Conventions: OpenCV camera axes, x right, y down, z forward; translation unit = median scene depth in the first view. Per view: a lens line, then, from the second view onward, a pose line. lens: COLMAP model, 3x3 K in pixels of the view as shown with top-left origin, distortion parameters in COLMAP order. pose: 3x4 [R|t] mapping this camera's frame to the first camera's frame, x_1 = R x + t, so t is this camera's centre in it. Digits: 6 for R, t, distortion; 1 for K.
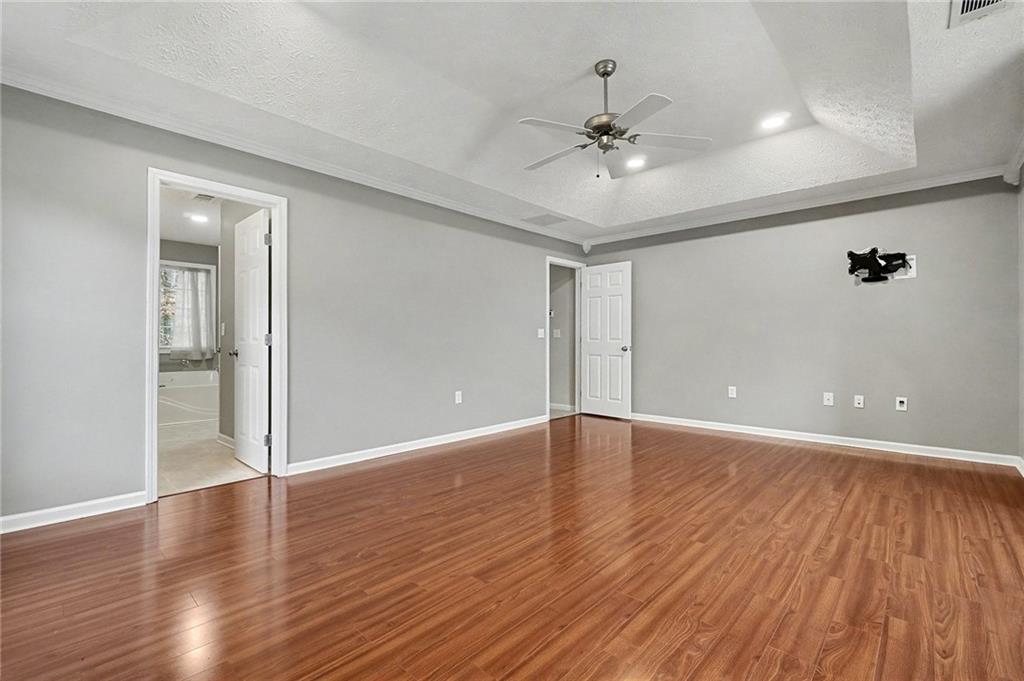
lens RADIAL K [[453.2, 0, 506.0], [0, 453.2, 338.3], [0, 0, 1]] dist [-0.005315, -0.000196]
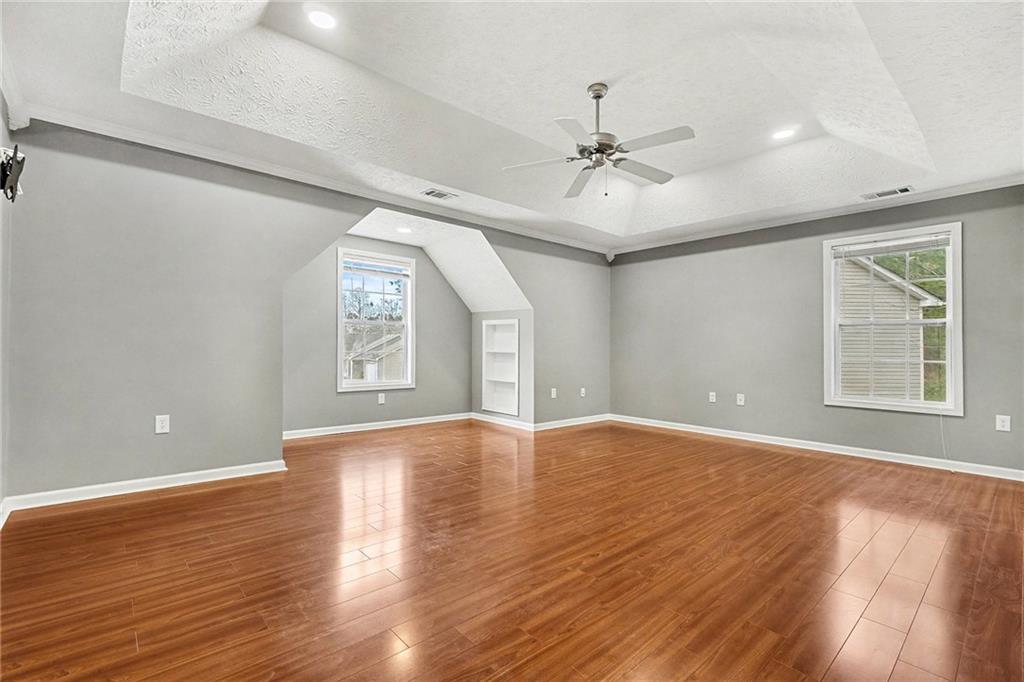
lens RADIAL K [[450.9, 0, 501.2], [0, 450.9, 342.3], [0, 0, 1]] dist [-0.004618, -0.000863]
pose [[-0.994144, -0.013697, 0.107195, 0.231967], [-0.015519, 0.999749, -0.016179, 0.006943], [-0.106946, -0.017748, -0.994106, 1.461594]]
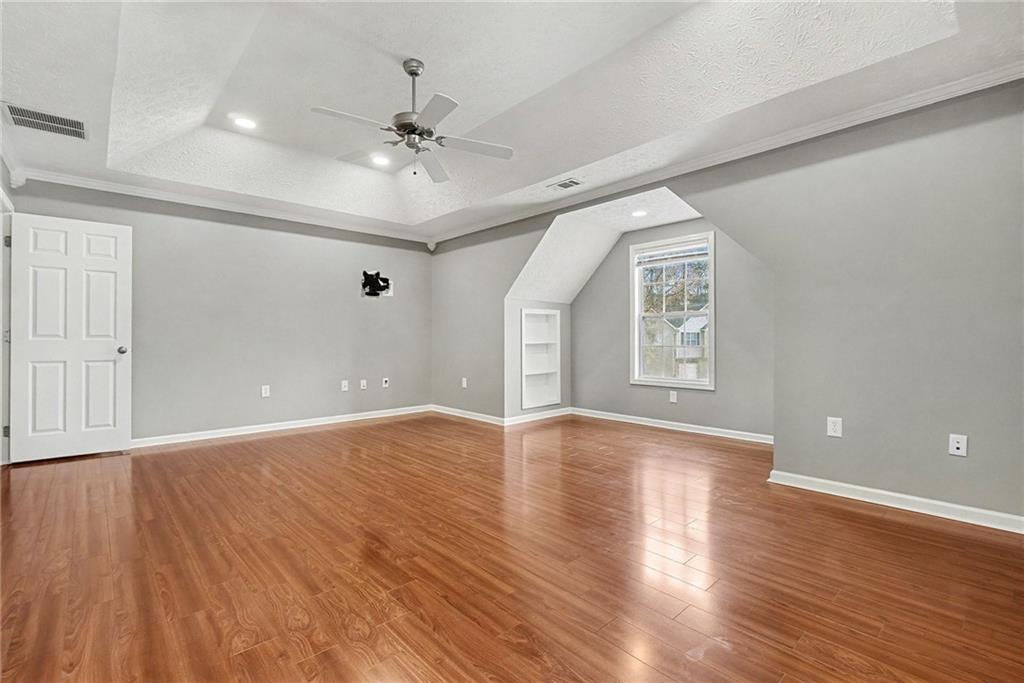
lens RADIAL K [[453.2, 0, 506.0], [0, 453.2, 339.3], [0, 0, 1]] dist [-0.005315, -0.000196]
pose [[0.076328, -0.000436, 0.997083, -0.542968], [-0.004795, 0.999988, 0.000804, 0.003531], [-0.997071, -0.004843, 0.076325, 0.510260]]
